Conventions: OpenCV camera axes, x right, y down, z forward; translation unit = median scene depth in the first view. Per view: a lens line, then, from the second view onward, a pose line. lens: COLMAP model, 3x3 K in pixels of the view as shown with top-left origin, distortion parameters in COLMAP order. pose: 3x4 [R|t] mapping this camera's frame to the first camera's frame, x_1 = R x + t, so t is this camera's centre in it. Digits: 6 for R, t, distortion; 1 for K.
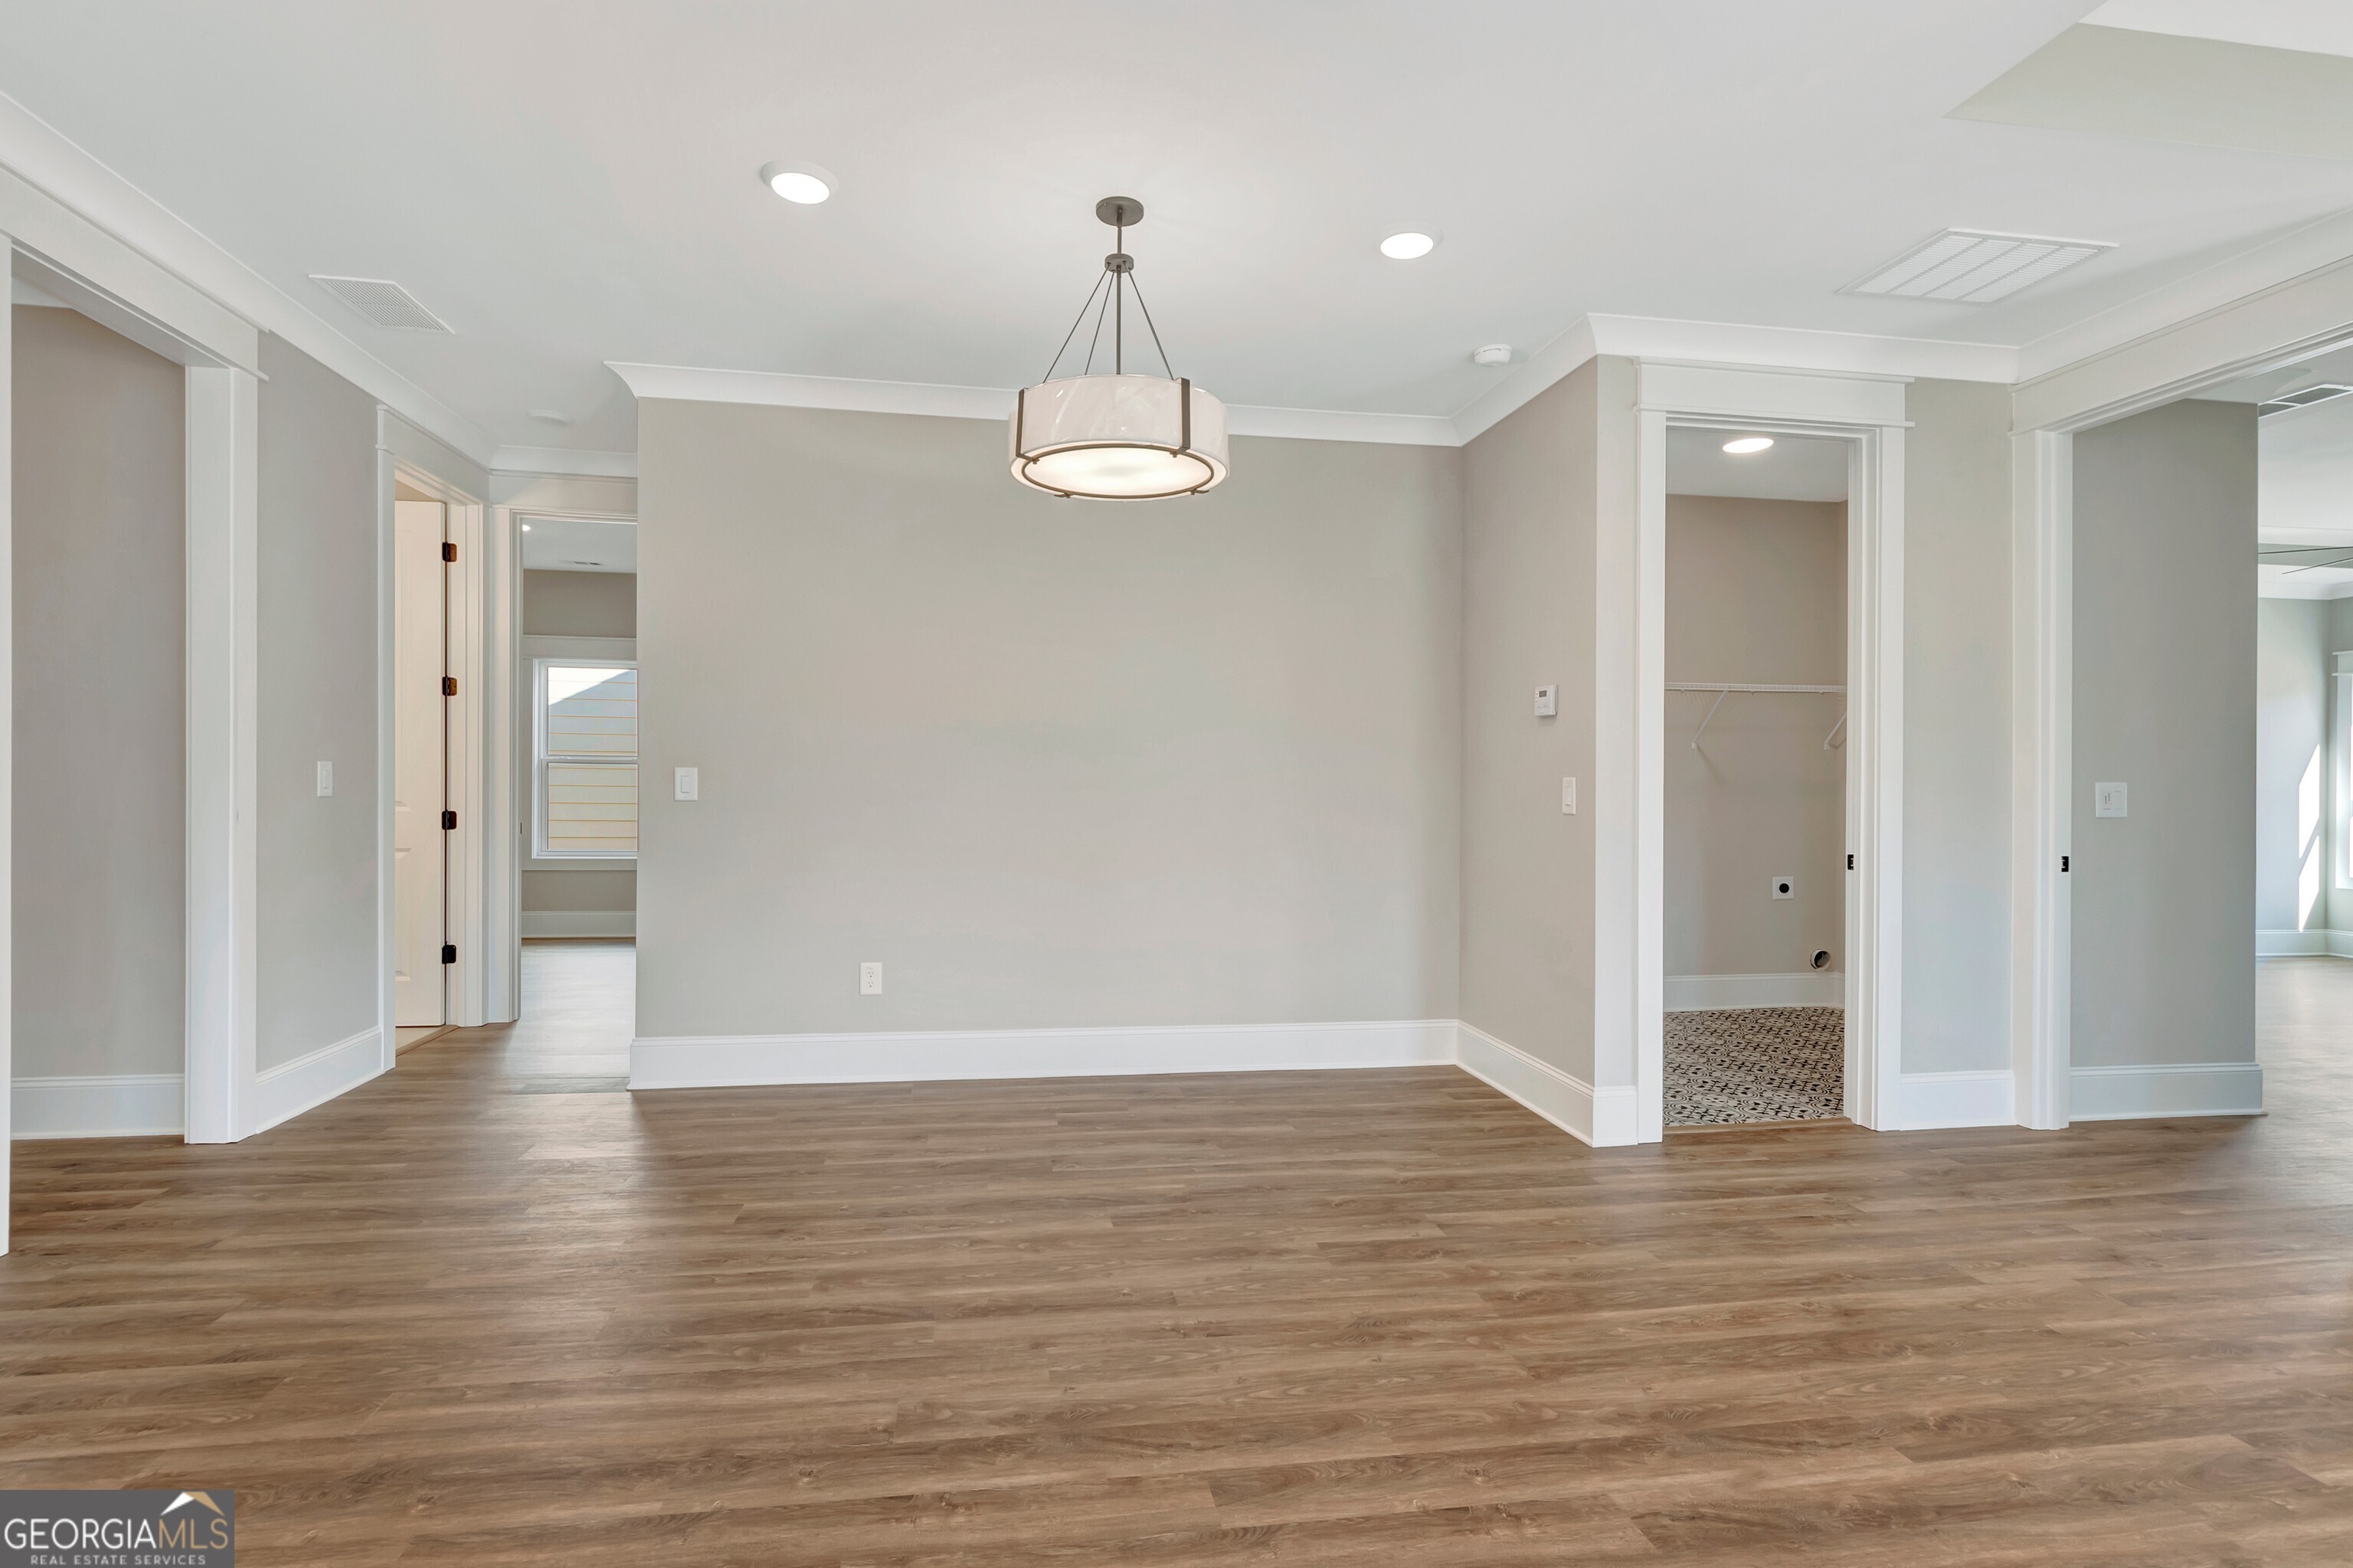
lens RADIAL K [[1098.8, 0, 1138.6], [0, 1098.8, 787.0], [0, 0, 1]] dist [-0.001756, -0.000783]
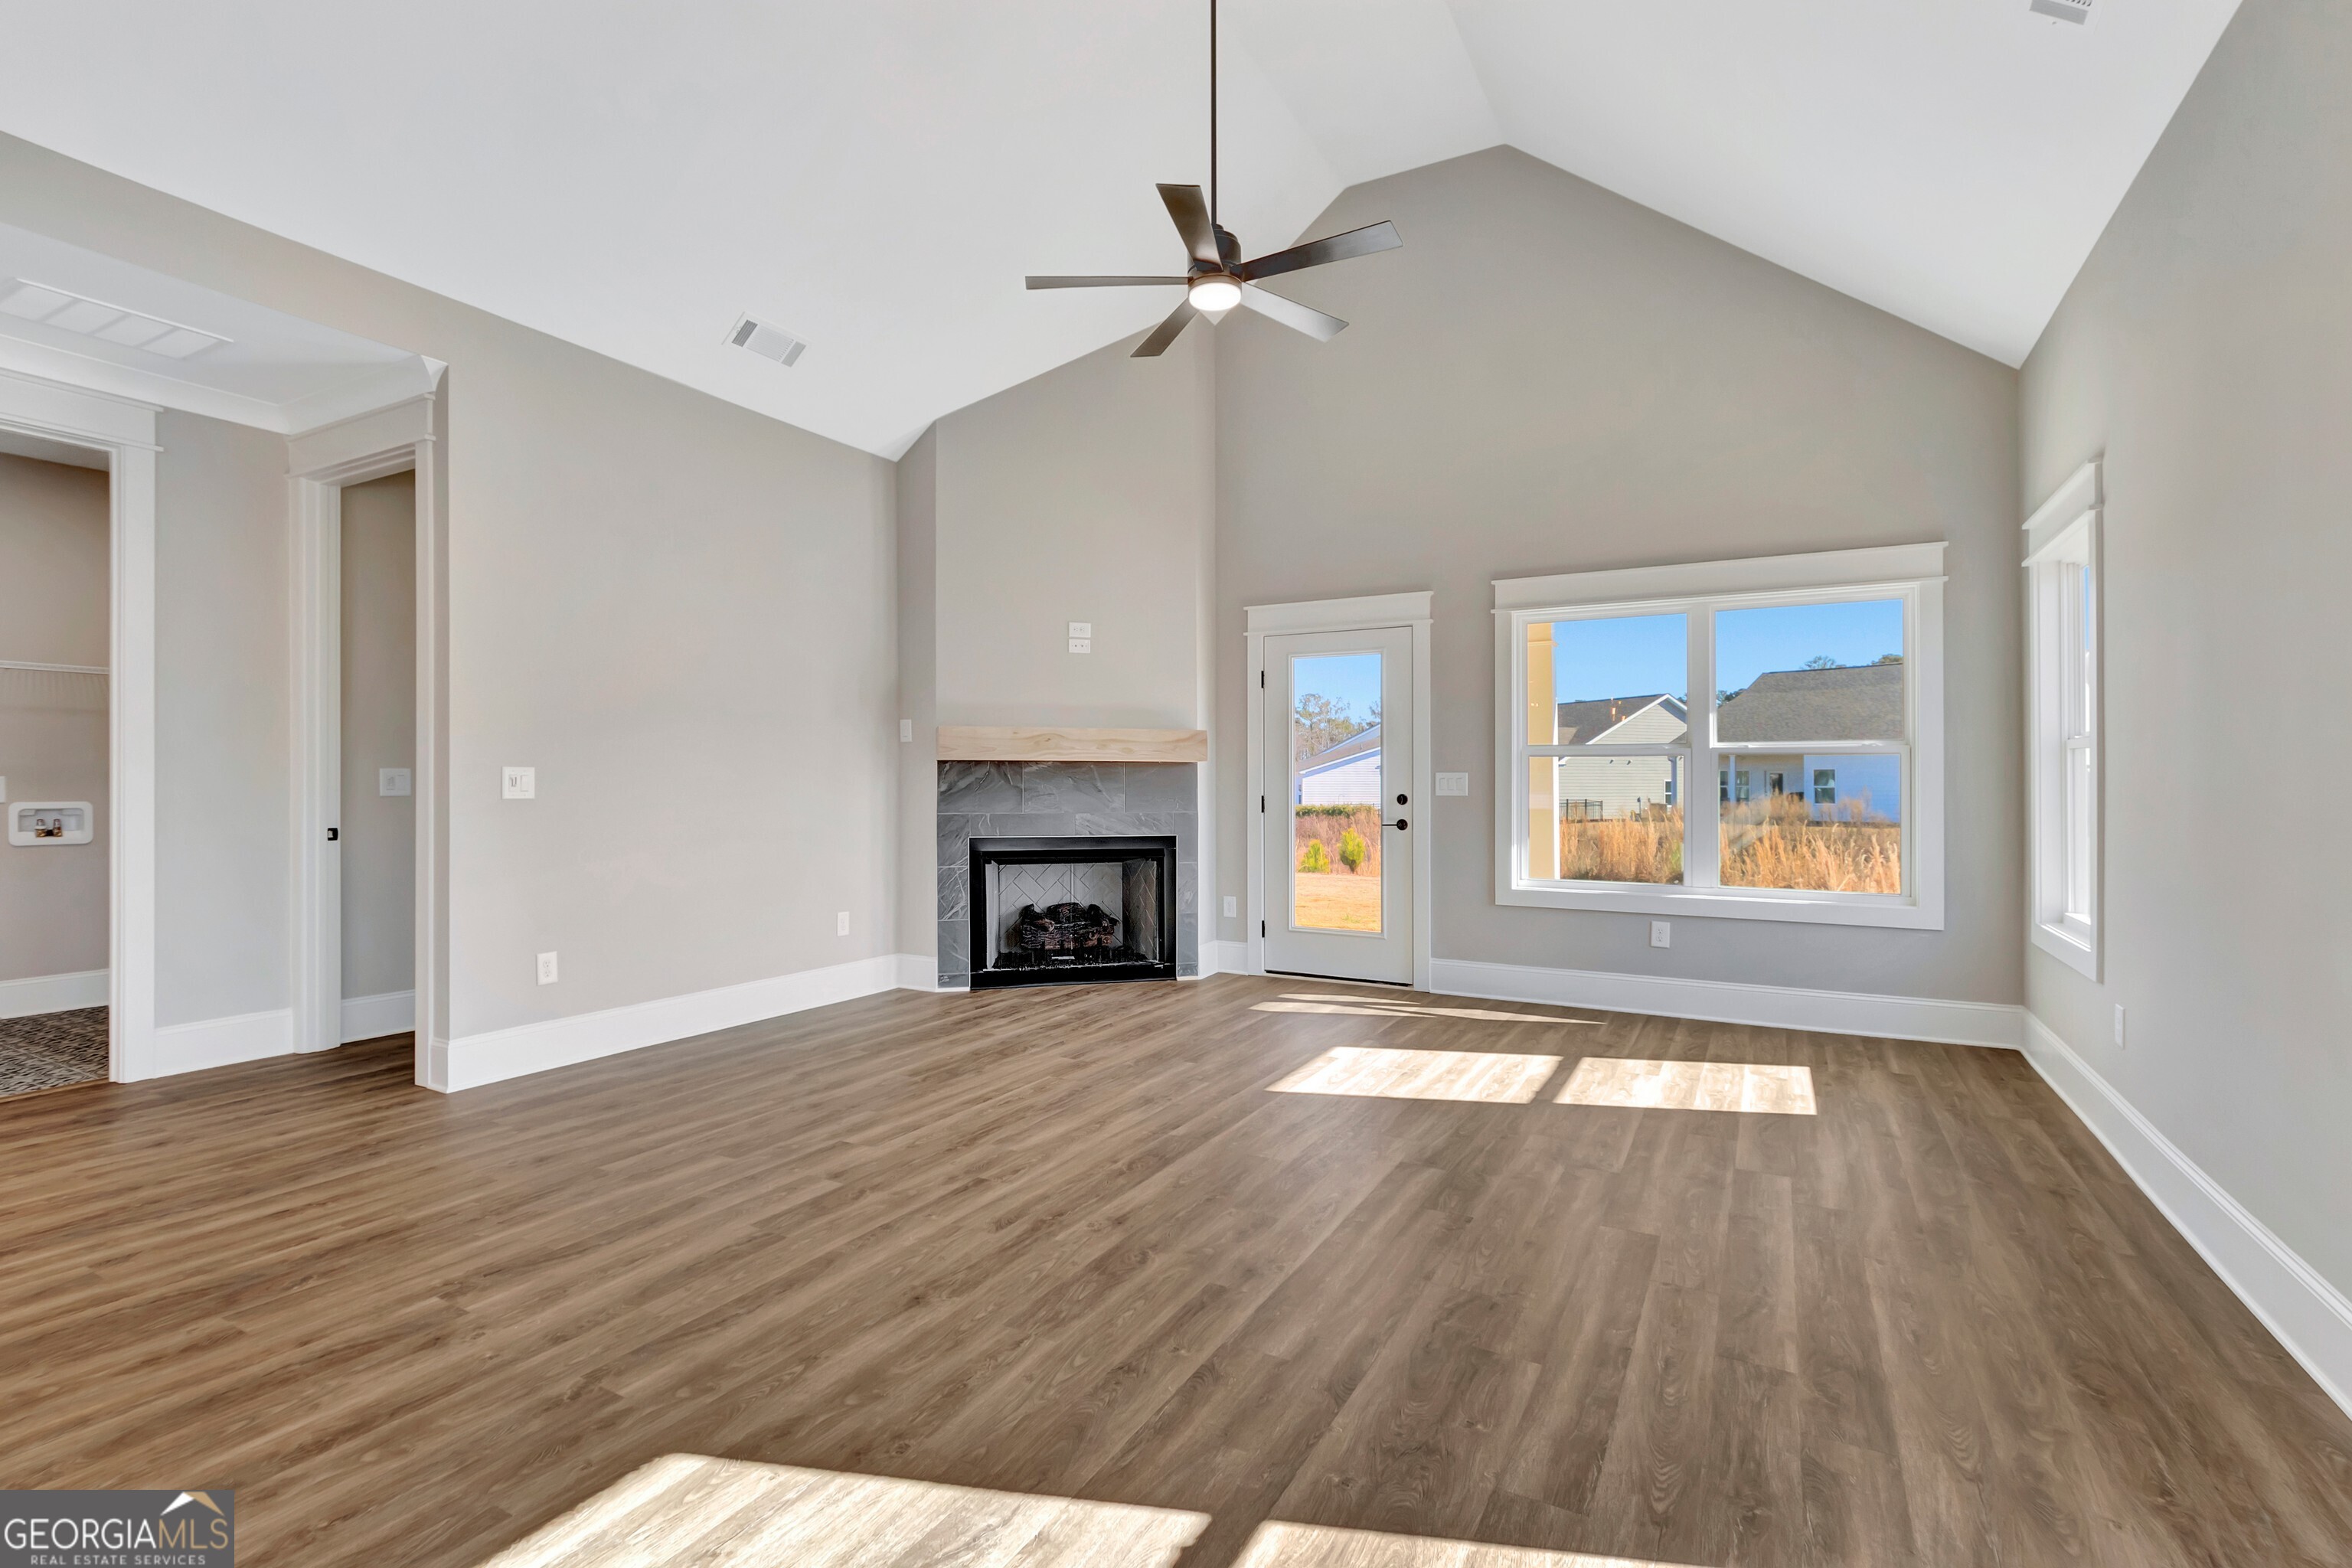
lens RADIAL K [[1098.3, 0, 1181.9], [0, 1098.3, 782.0], [0, 0, 1]] dist [-0.001756, -0.000783]
pose [[0.615623, -0.008921, 0.787990, 0.512148], [0.005038, 0.999960, 0.007385, 0.007563], [-0.788024, -0.000577, 0.615644, -0.568745]]
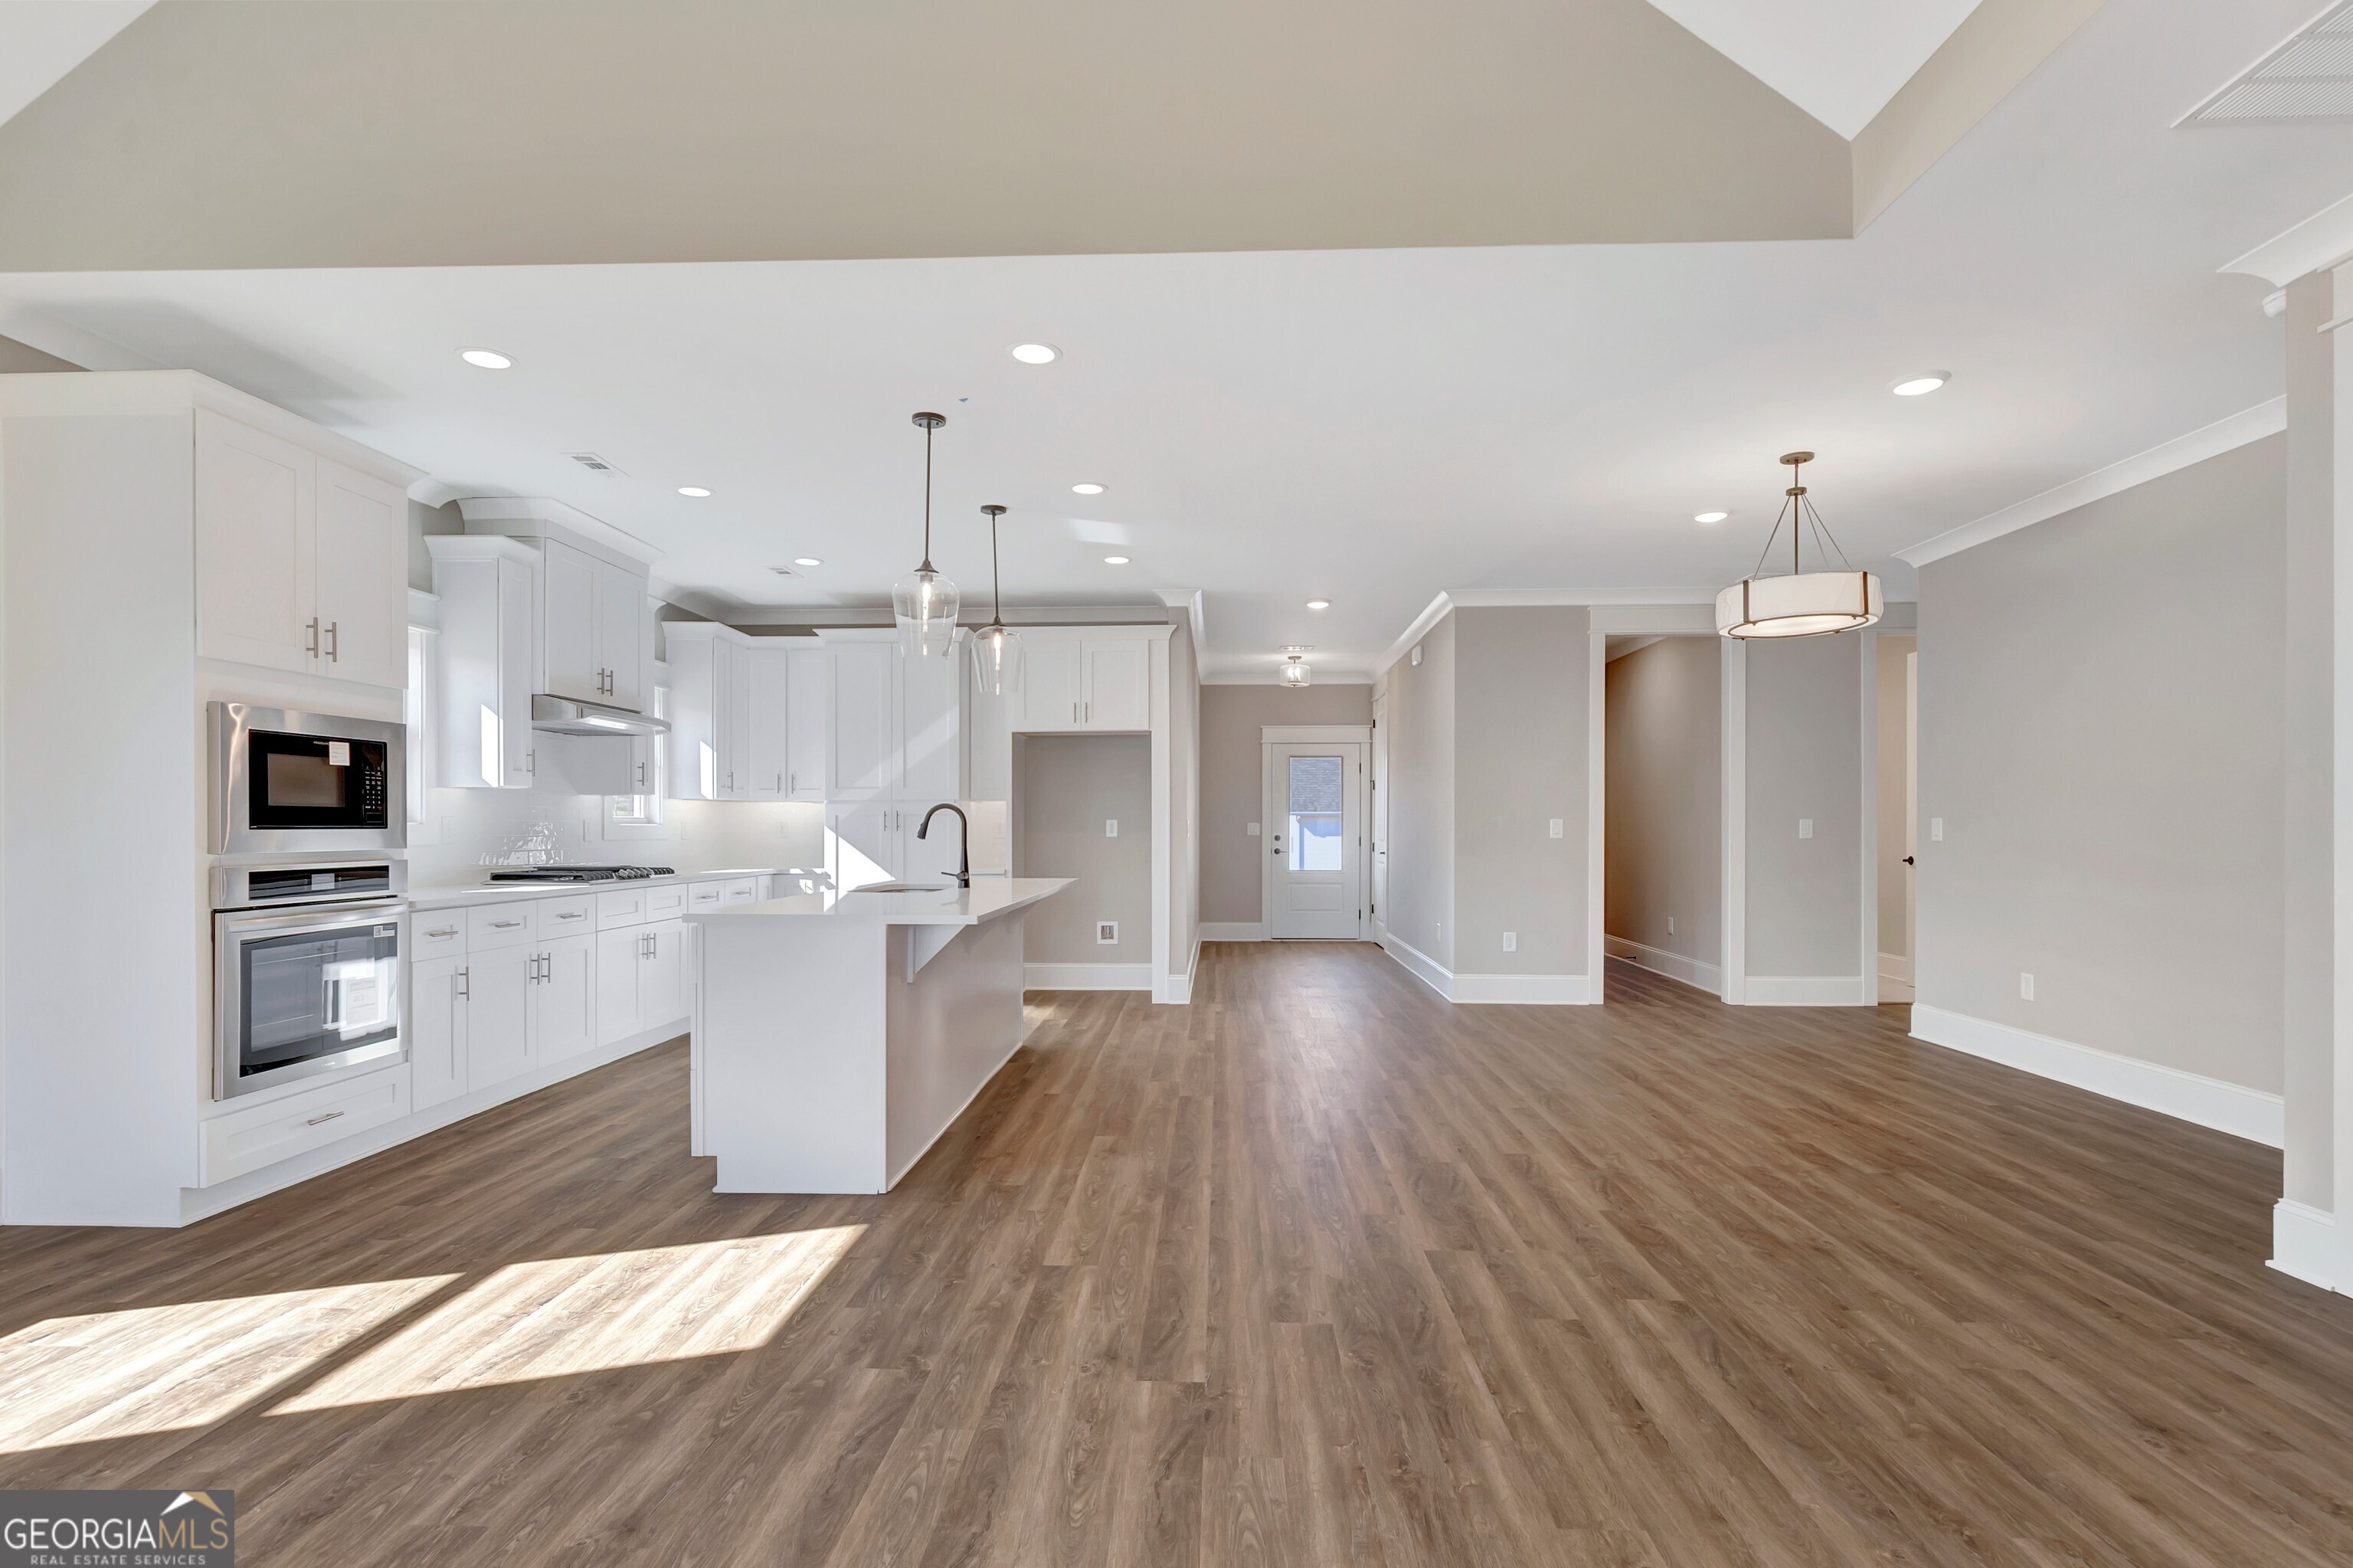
lens RADIAL K [[1098.8, 0, 1170.3], [0, 1098.8, 833.5], [0, 0, 1]] dist [-0.001756, -0.000783]
pose [[-0.201940, -0.006249, -0.979378, 1.451104], [-0.004026, 0.999976, -0.005551, 0.015304], [0.979390, 0.002823, -0.201960, 0.385436]]
